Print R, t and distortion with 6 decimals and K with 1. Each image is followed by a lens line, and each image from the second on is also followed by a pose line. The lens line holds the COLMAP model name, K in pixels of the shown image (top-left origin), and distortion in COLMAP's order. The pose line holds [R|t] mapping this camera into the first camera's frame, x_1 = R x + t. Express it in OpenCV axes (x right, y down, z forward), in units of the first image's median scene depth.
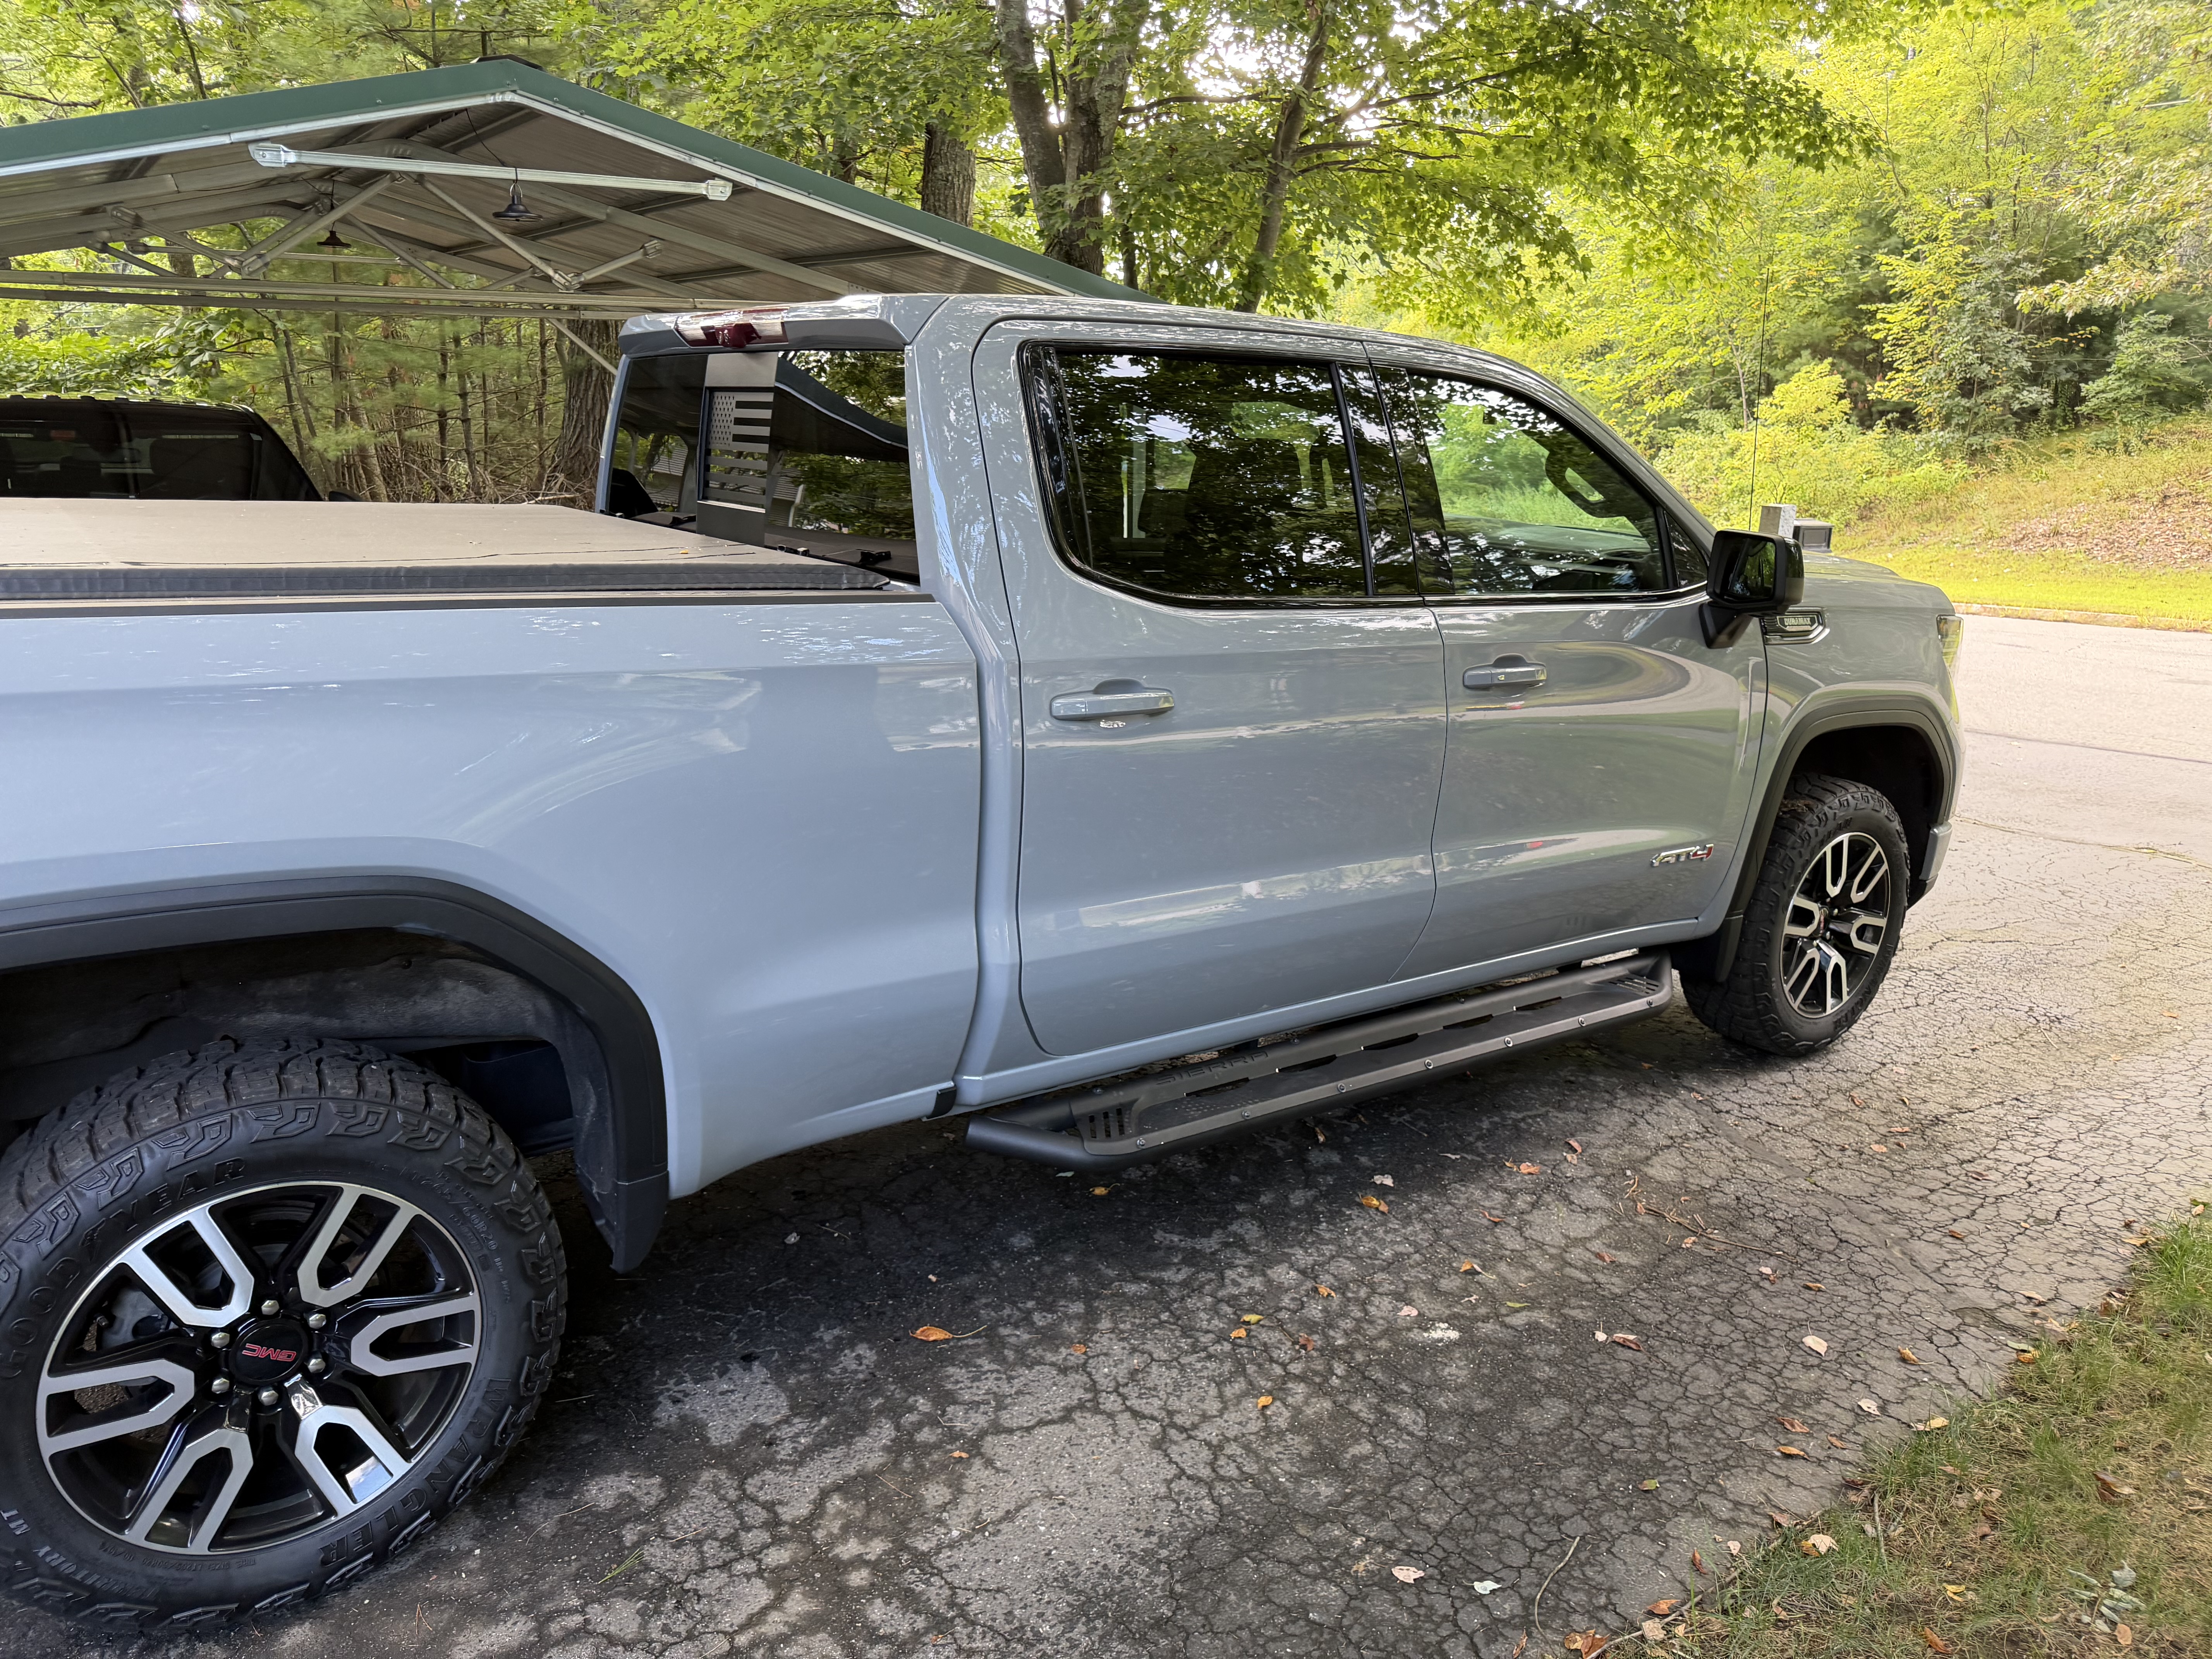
lens RADIAL K [[1560.1, 0, 1109.9], [0, 1560.1, 832.8], [0, 0, 1]] dist [0.008534, -0.016757]
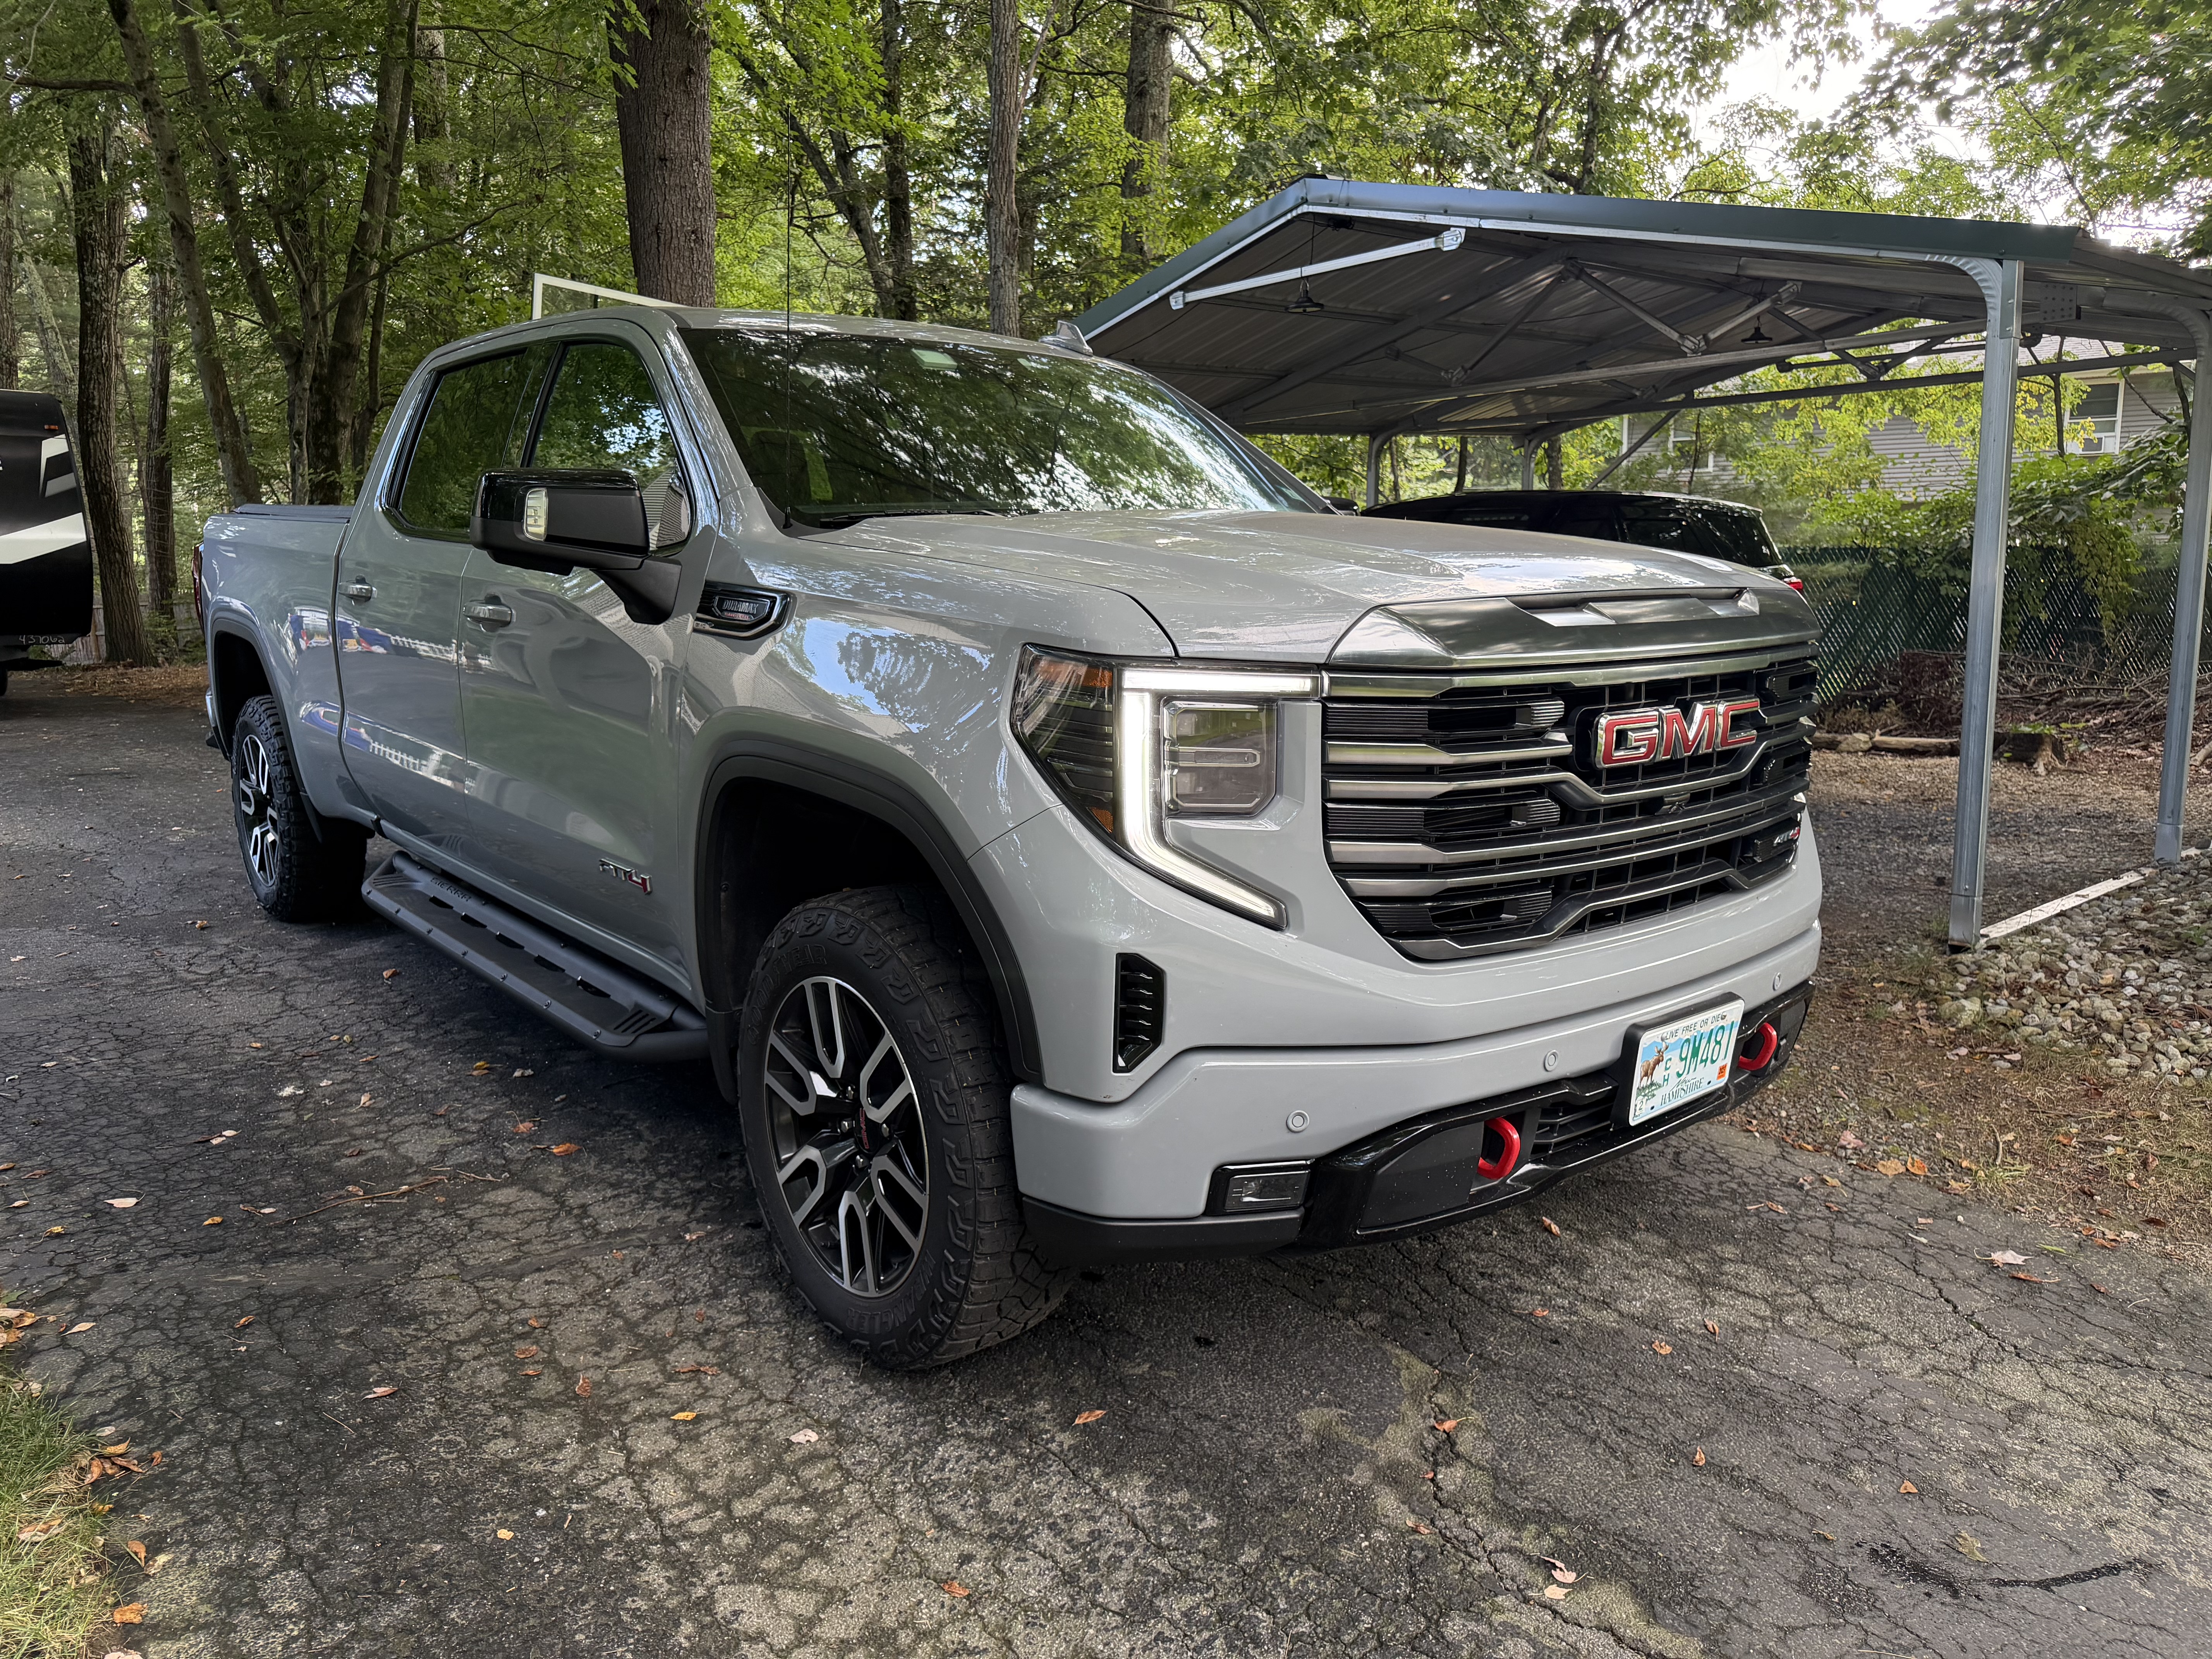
lens RADIAL K [[1560.1, 0, 1109.9], [0, 1560.1, 832.8], [0, 0, 1]] dist [0.008534, -0.016757]
pose [[0.066863, 0.143375, -0.987407, 1.317868], [-0.245337, 0.961601, 0.123014, -0.186569], [0.967129, 0.234023, 0.099471, 1.291887]]
